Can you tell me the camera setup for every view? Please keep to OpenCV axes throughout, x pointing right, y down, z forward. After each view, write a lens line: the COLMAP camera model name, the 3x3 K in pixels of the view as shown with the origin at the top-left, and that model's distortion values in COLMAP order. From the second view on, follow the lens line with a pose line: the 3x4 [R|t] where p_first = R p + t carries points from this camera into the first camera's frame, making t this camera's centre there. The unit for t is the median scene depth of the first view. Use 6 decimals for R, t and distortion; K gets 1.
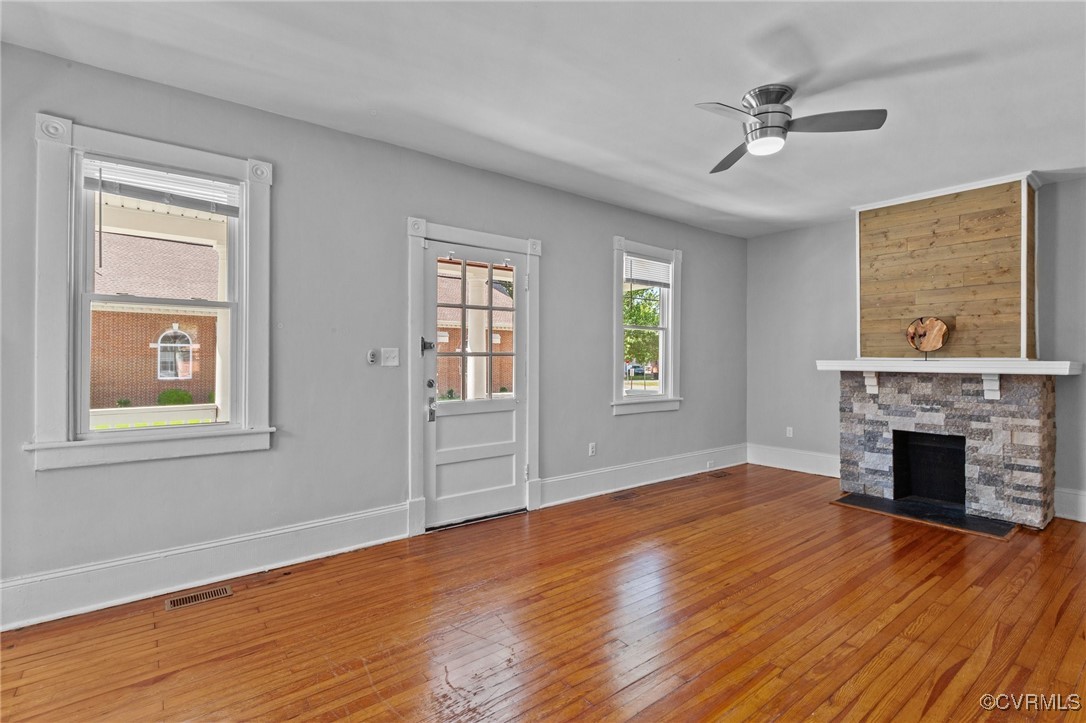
lens RADIAL K [[514.8, 0, 547.9], [0, 514.8, 360.9], [0, 0, 1]] dist [-0.000704, 0.000663]
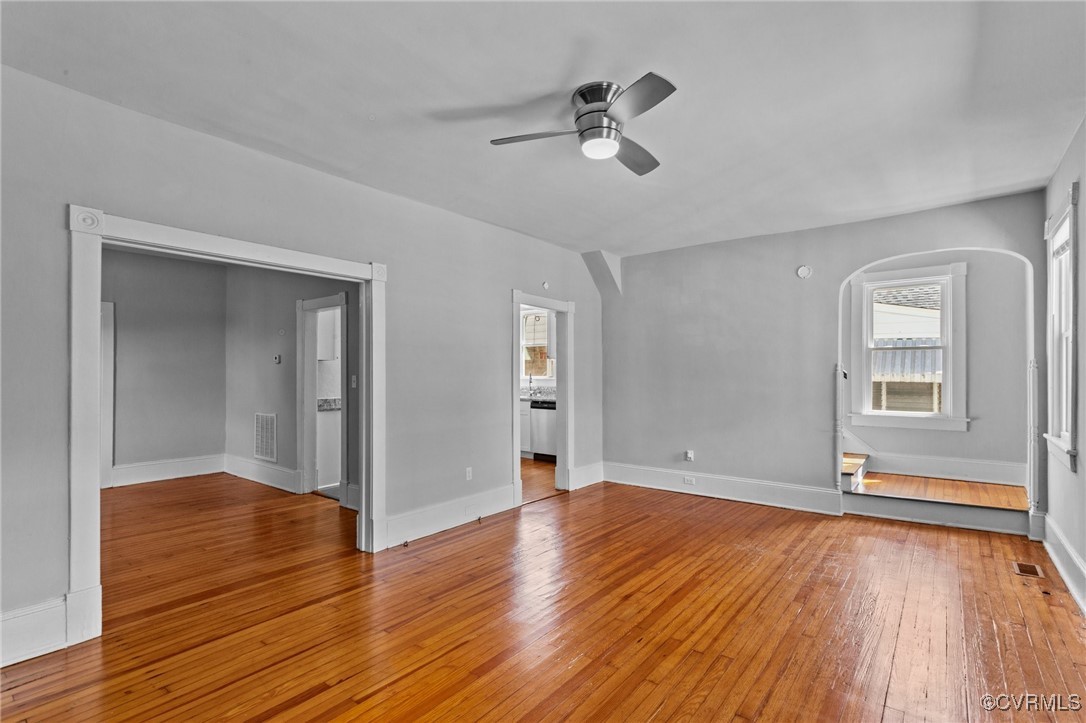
lens RADIAL K [[514.8, 0, 554.2], [0, 514.8, 372.3], [0, 0, 1]] dist [-0.000704, 0.000663]
pose [[-0.966758, -0.005762, -0.255630, 0.505618], [-0.006124, 0.999981, 0.000619, -0.009523], [0.255621, 0.002163, -0.966775, 1.278317]]
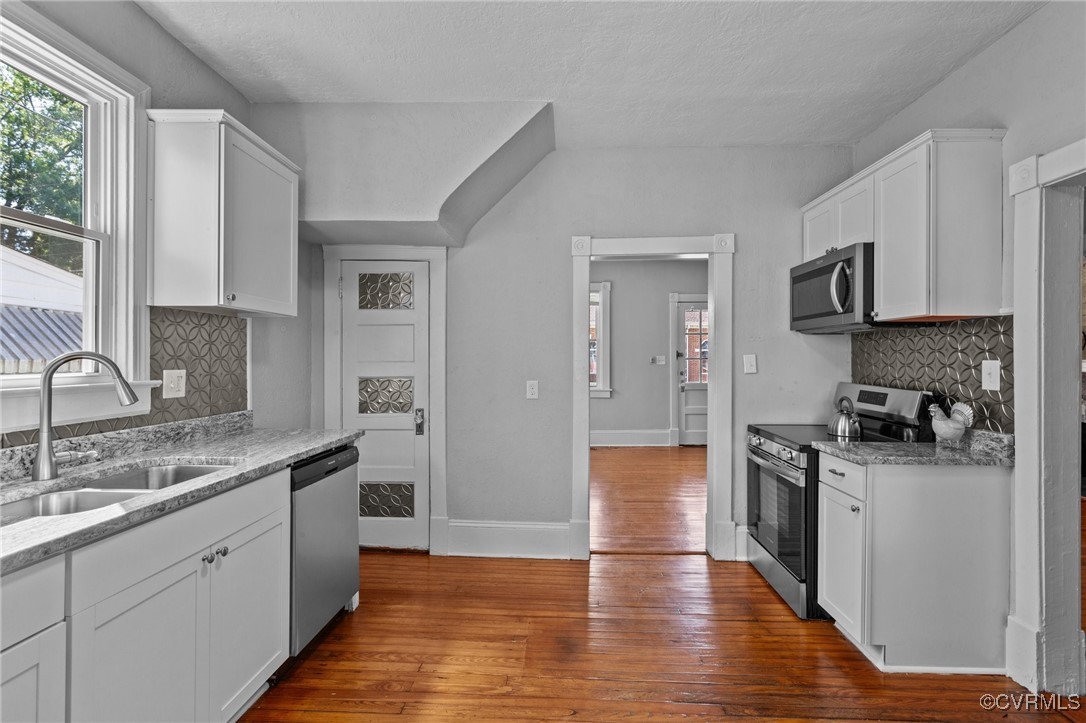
lens RADIAL K [[514.8, 0, 548.0], [0, 514.8, 360.6], [0, 0, 1]] dist [-0.000704, 0.000663]
pose [[0.760507, -0.004956, -0.649311, 0.629256], [0.004098, 0.999988, -0.002832, -0.001588], [0.649316, -0.000507, 0.760518, -0.806206]]
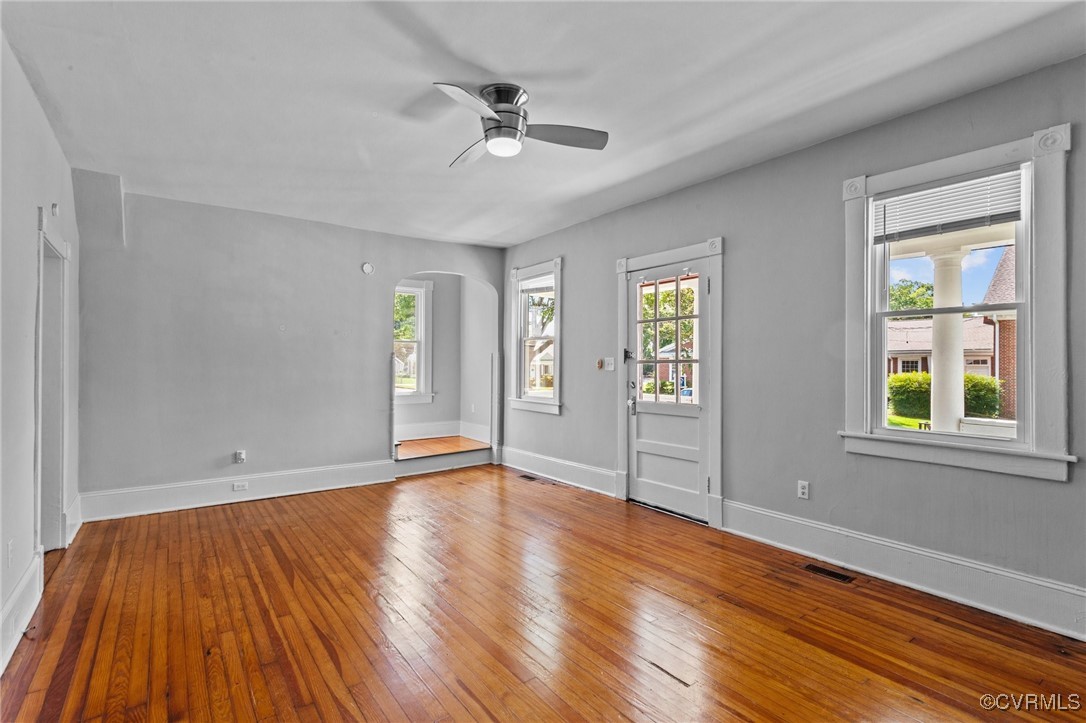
lens RADIAL K [[514.8, 0, 552.3], [0, 514.8, 362.3], [0, 0, 1]] dist [-0.000704, 0.000663]
pose [[-0.021663, -0.006977, -0.999741, 0.957191], [-0.010638, 0.999921, -0.006748, -0.000877], [0.999709, 0.010489, -0.021736, 0.762183]]
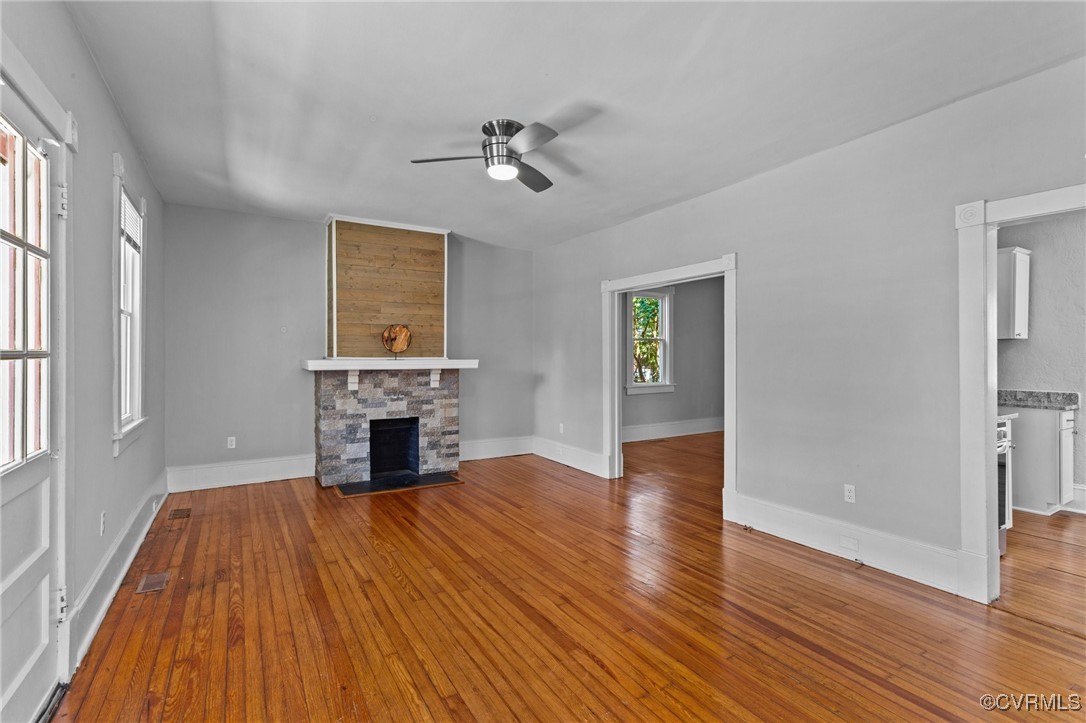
lens RADIAL K [[514.8, 0, 542.5], [0, 514.8, 358.6], [0, 0, 1]] dist [-0.000704, 0.000663]
pose [[0.130238, -0.006583, 0.991461, -0.470385], [0.006494, 0.999962, 0.005786, -0.008464], [-0.991461, 0.005685, 0.130276, 0.524103]]
